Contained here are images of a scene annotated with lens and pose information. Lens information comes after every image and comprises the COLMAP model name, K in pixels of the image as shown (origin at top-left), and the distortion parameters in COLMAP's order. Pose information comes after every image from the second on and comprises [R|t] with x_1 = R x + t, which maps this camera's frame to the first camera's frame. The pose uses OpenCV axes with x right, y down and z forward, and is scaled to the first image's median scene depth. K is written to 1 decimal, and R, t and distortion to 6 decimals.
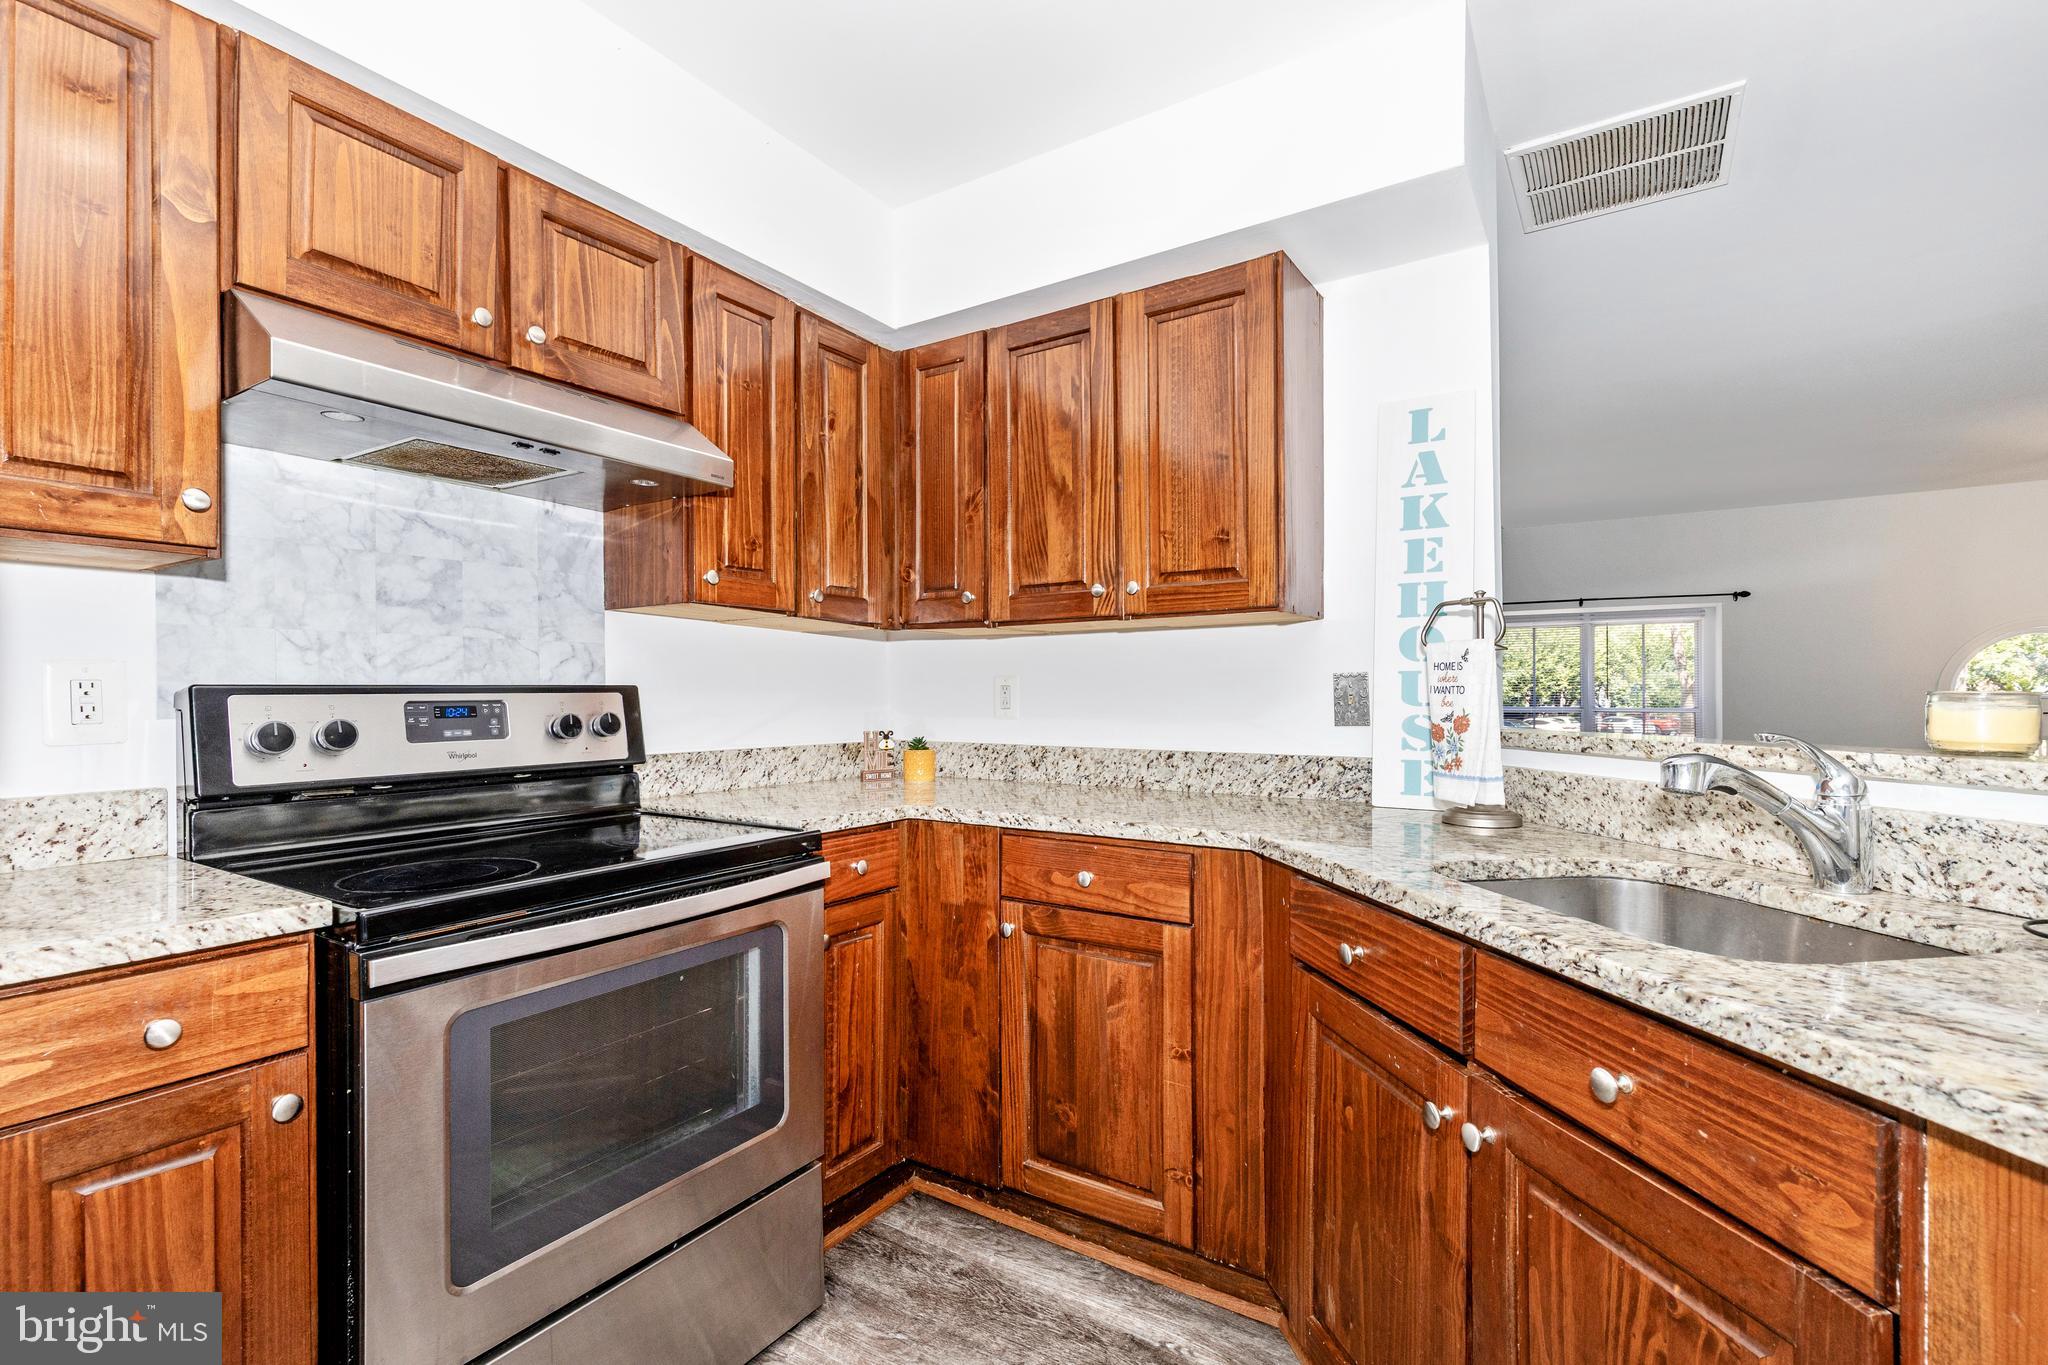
lens RADIAL K [[916.8, 0, 1038.3], [0, 916.8, 684.5], [0, 0, 1]] dist [-0.005786, -0.000589]
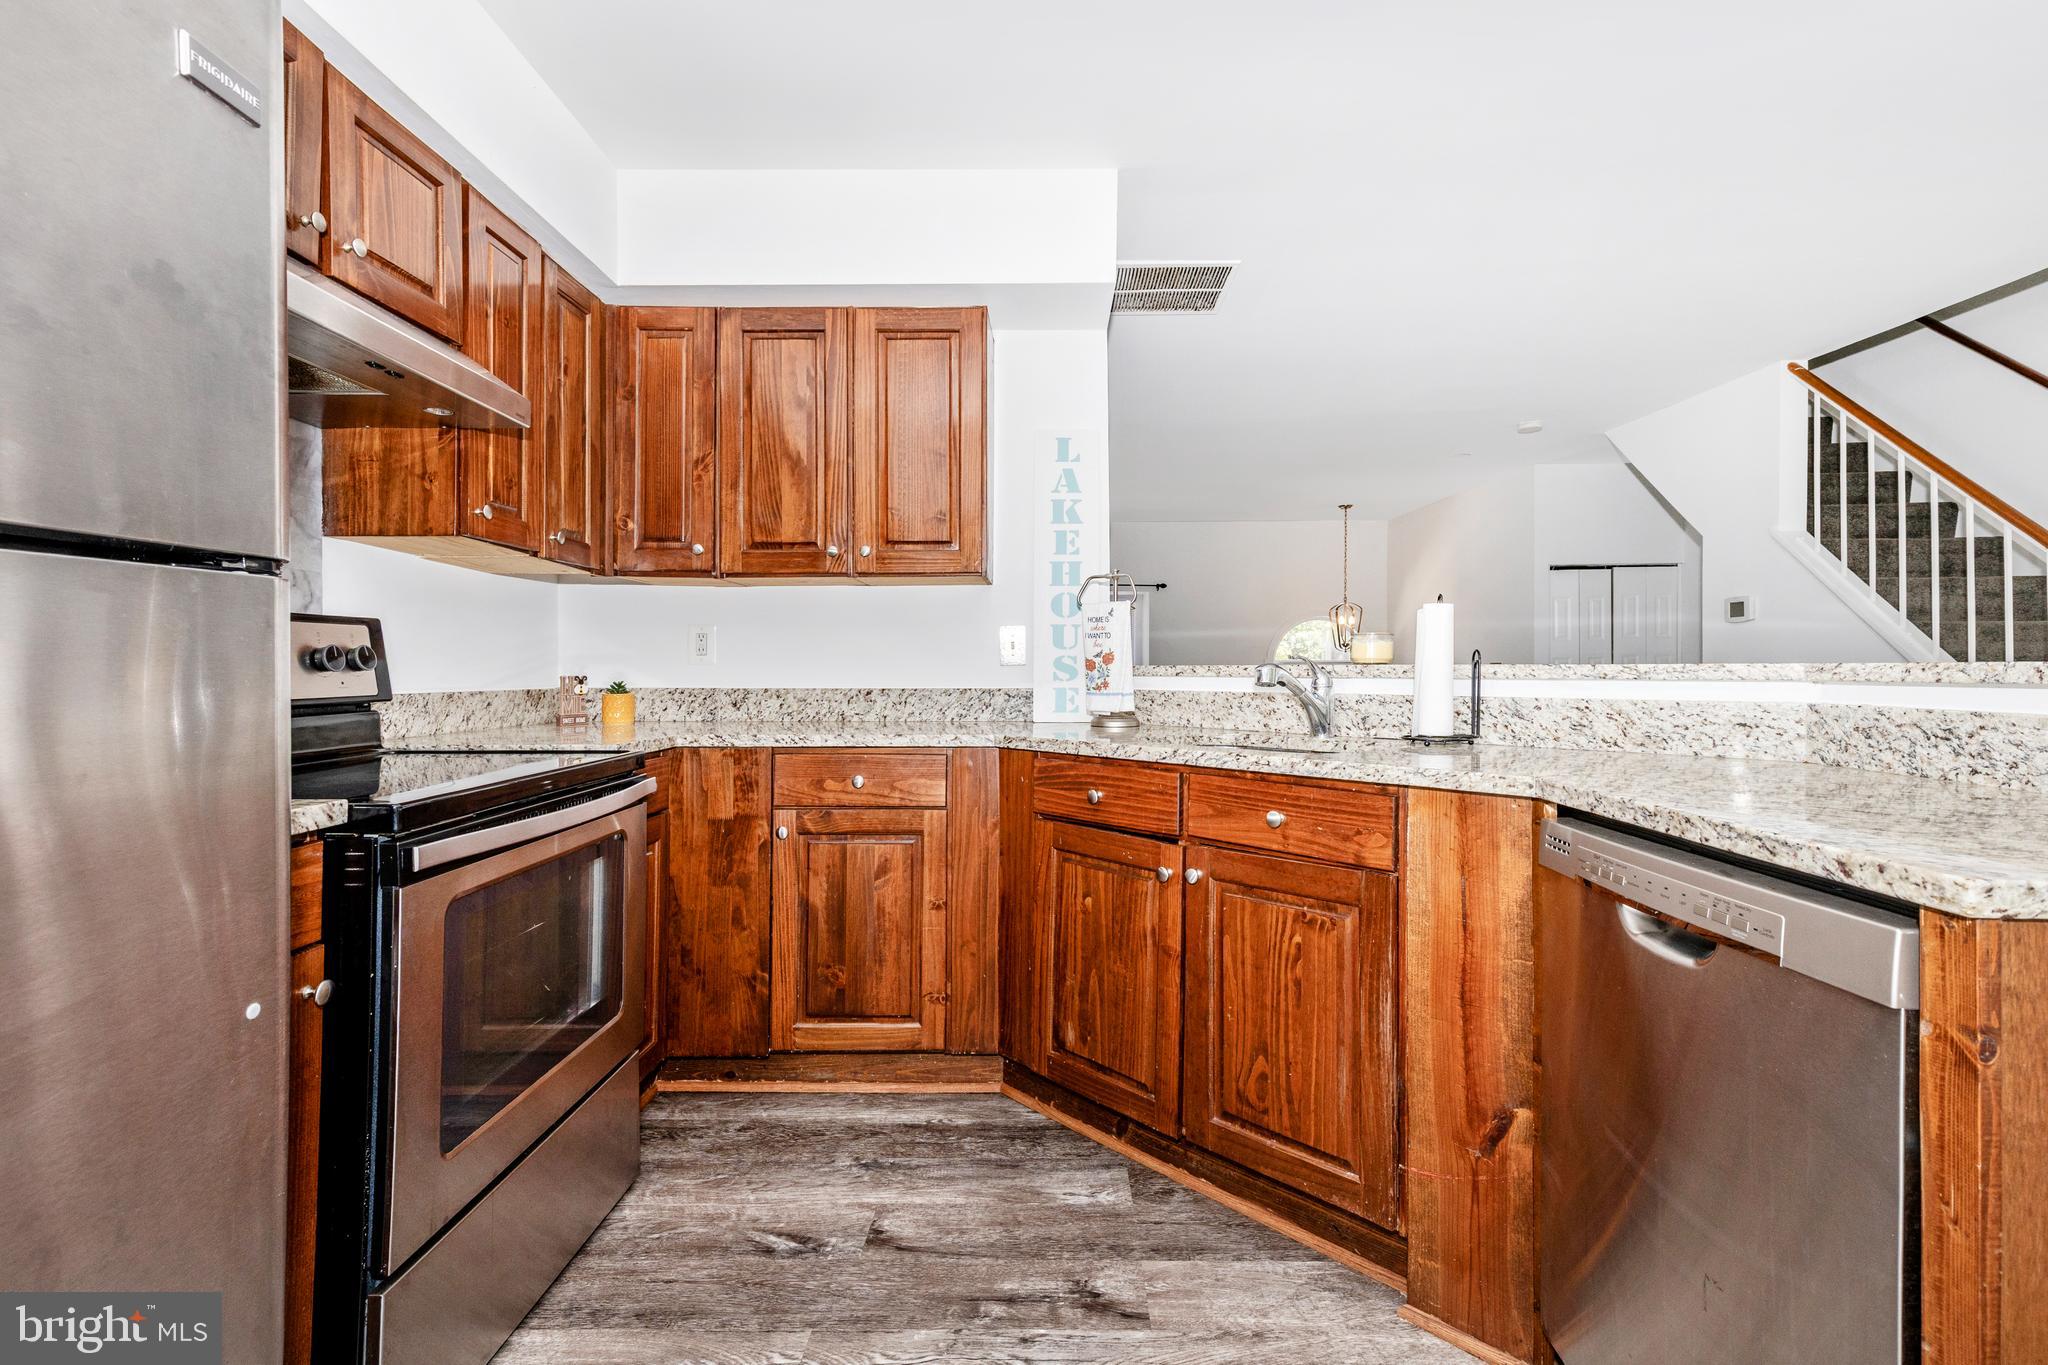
lens RADIAL K [[916.8, 0, 1038.3], [0, 916.8, 684.5], [0, 0, 1]] dist [-0.005786, -0.000589]
pose [[0.843998, -0.008802, 0.536274, -0.378545], [-0.005116, 0.999688, 0.024459, 0.043426], [-0.536322, -0.023387, 0.843690, -0.171243]]
